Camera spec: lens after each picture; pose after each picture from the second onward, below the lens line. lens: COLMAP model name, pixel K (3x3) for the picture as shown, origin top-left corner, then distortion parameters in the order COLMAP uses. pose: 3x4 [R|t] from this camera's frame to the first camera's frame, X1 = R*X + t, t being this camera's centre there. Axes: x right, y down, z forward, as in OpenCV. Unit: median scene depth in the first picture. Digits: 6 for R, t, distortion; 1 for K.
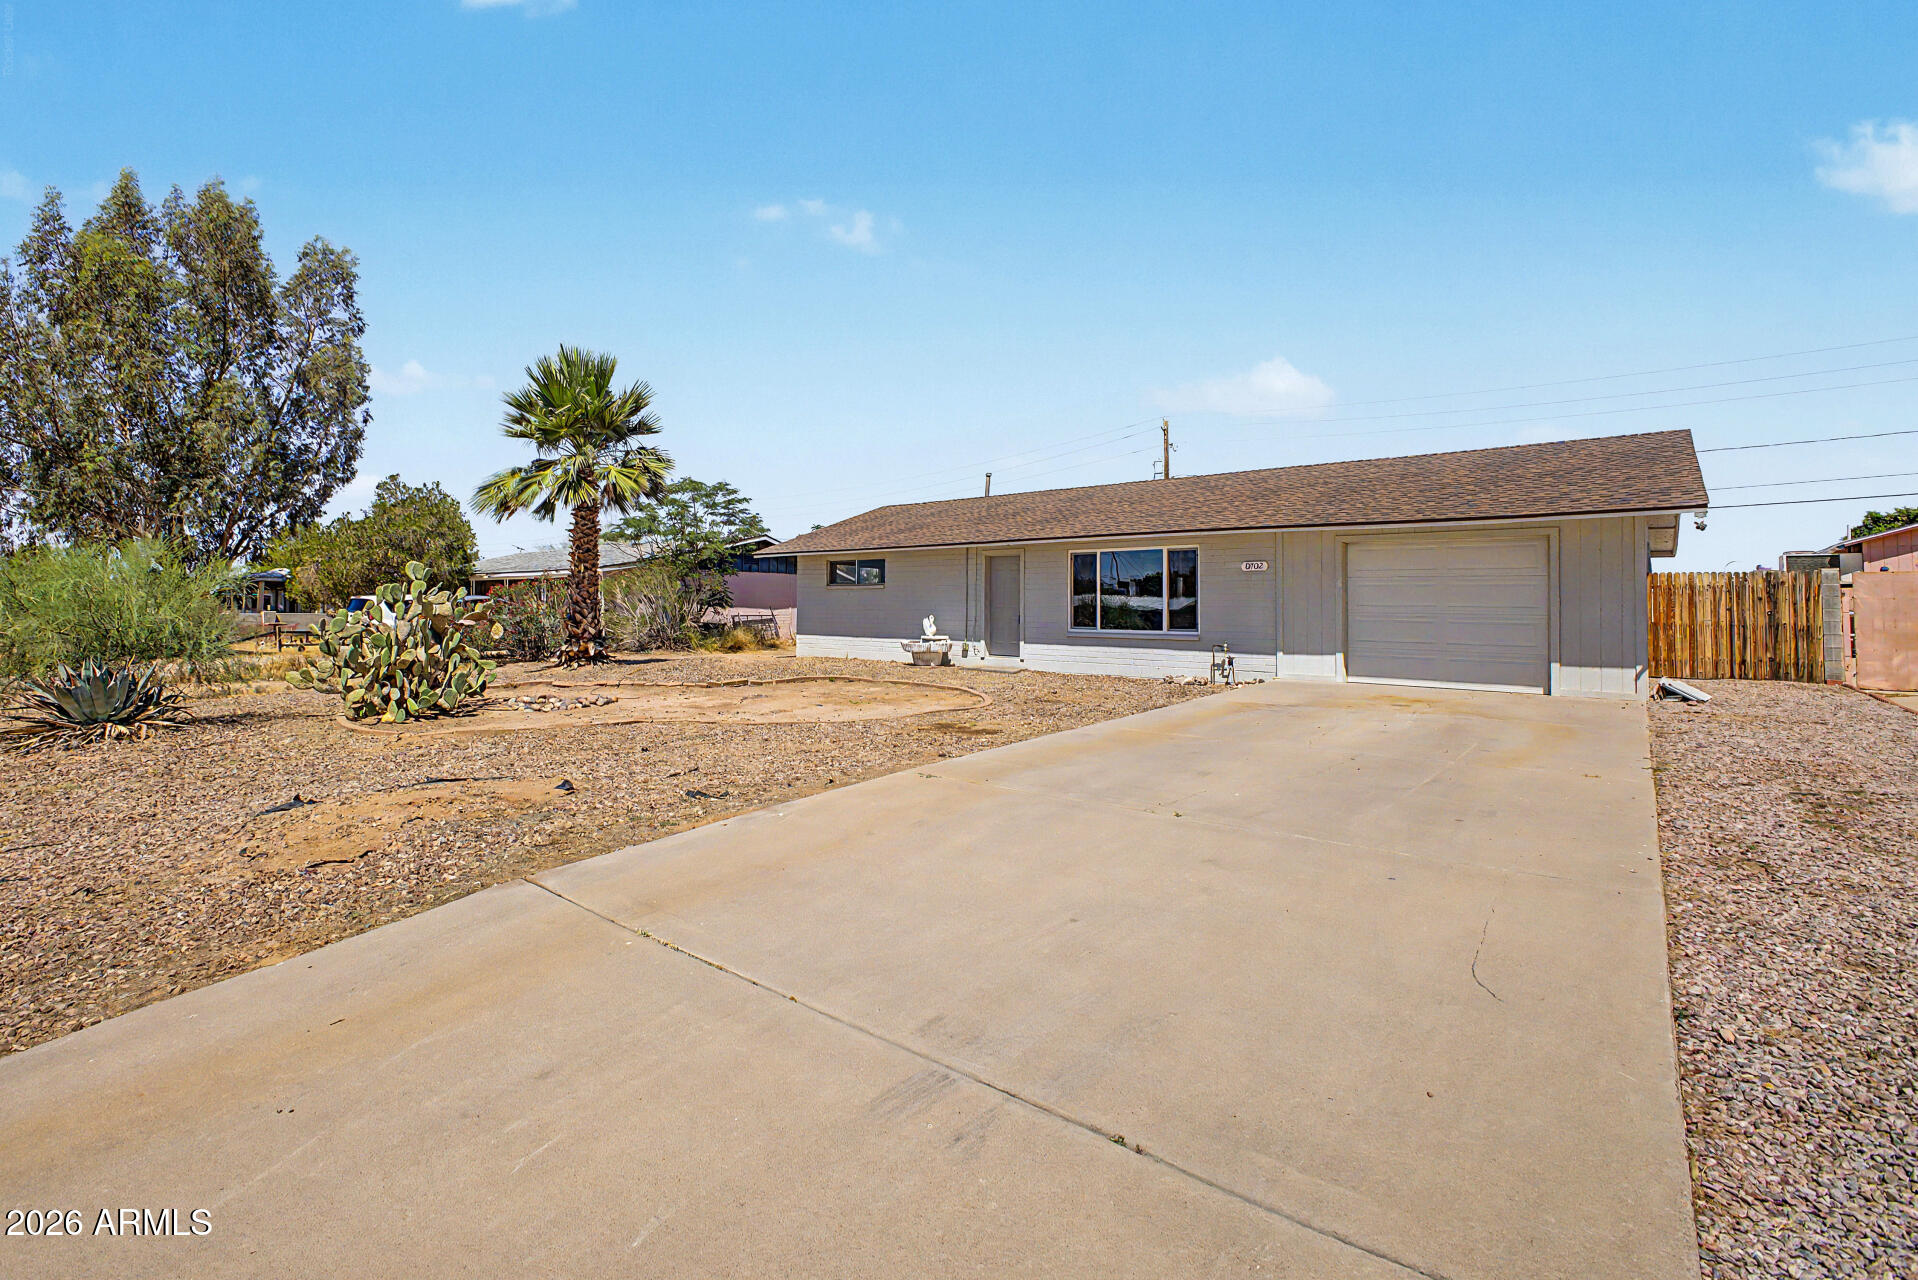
lens RADIAL K [[772.5, 0, 957.0], [0, 772.5, 591.8], [0, 0, 1]] dist [-0.020603, -0.000055]
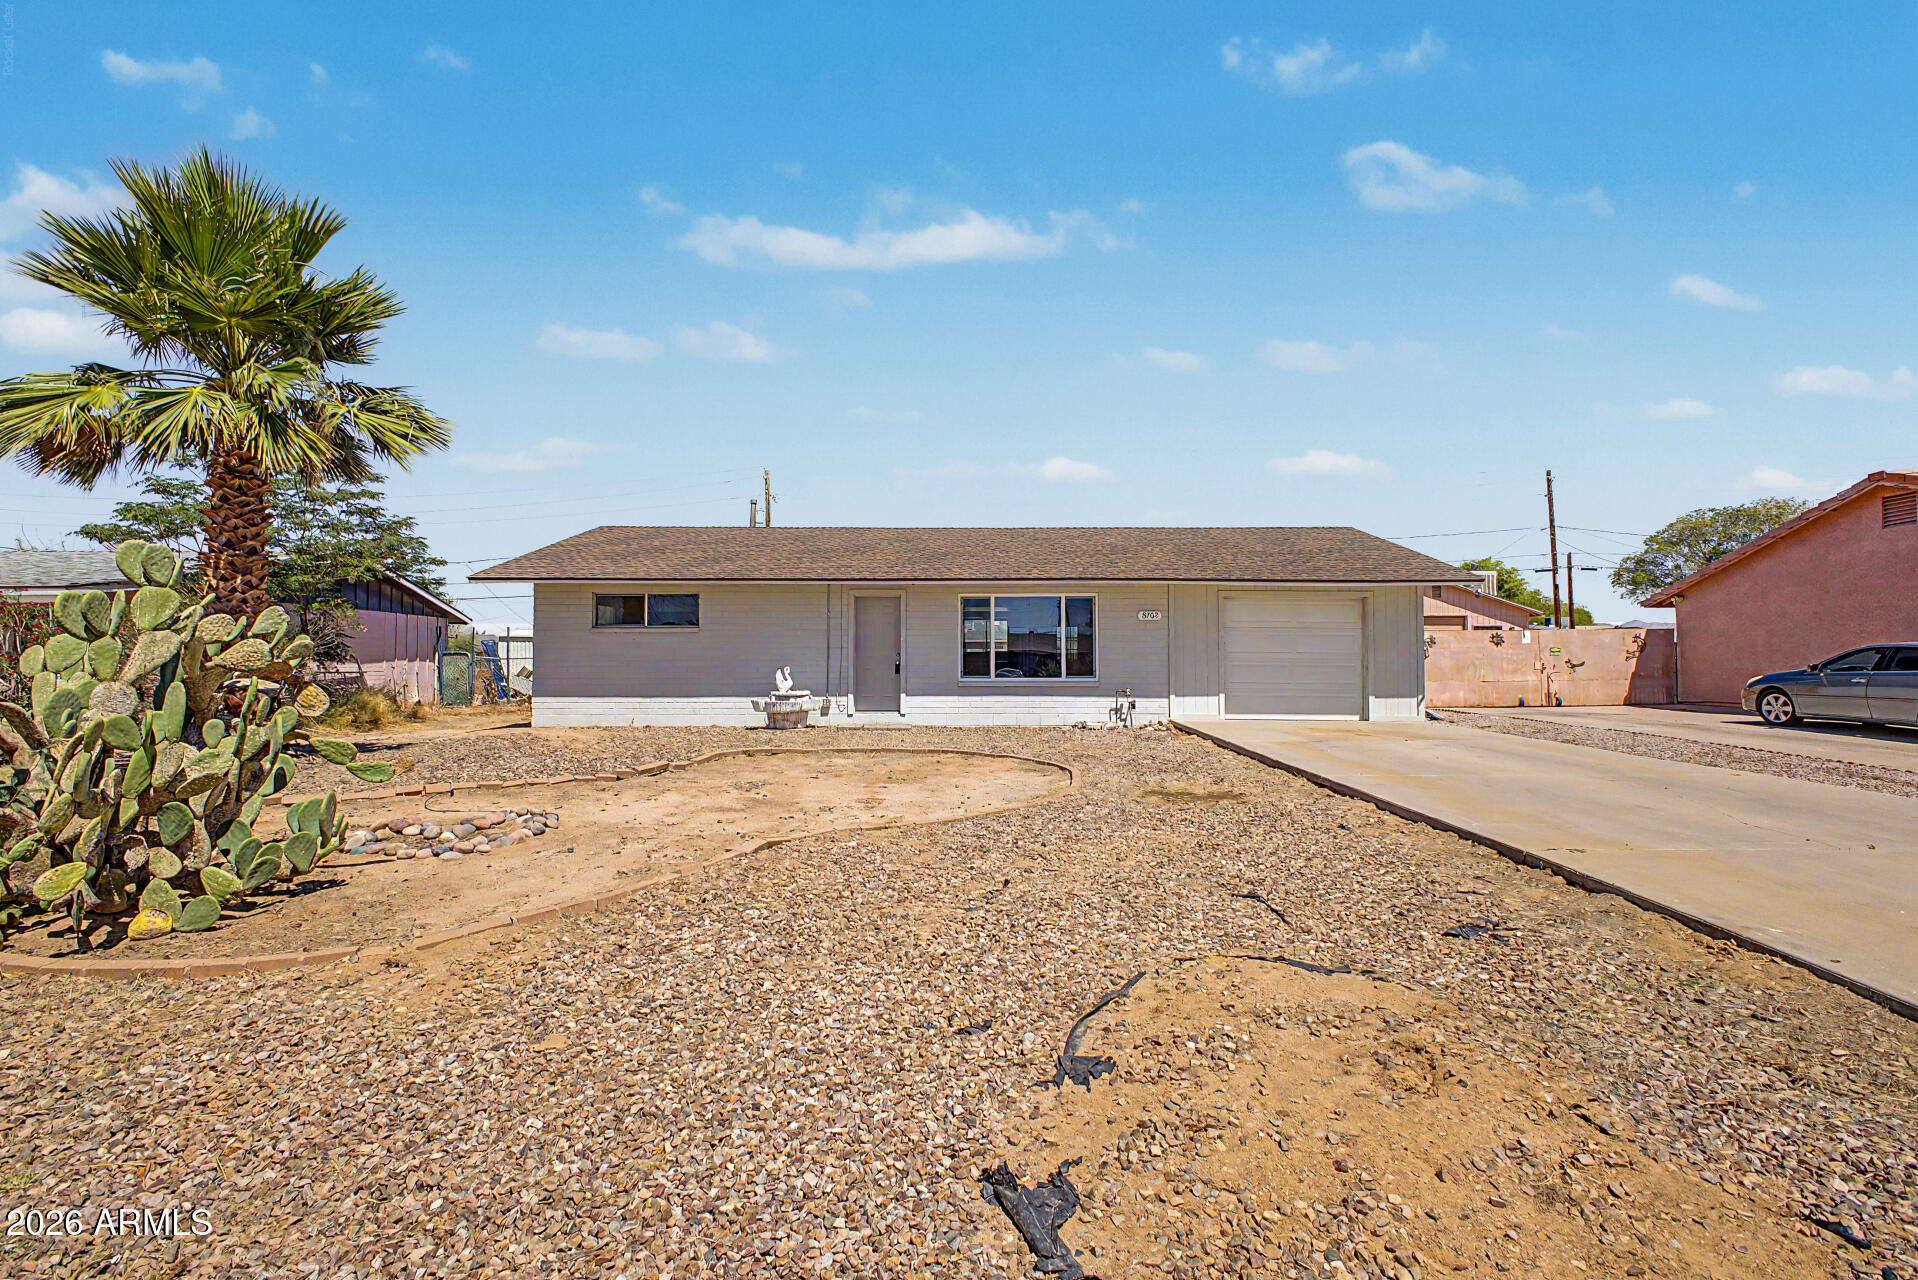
lens RADIAL K [[754.7, 0, 962.0], [0, 754.7, 646.0], [0, 0, 1]] dist [0.012252, -0.005608]
pose [[0.806049, 0.003836, 0.591836, -0.375530], [-0.004943, 0.999988, 0.000250, 0.008625], [-0.591828, -0.003127, 0.806058, 0.260581]]
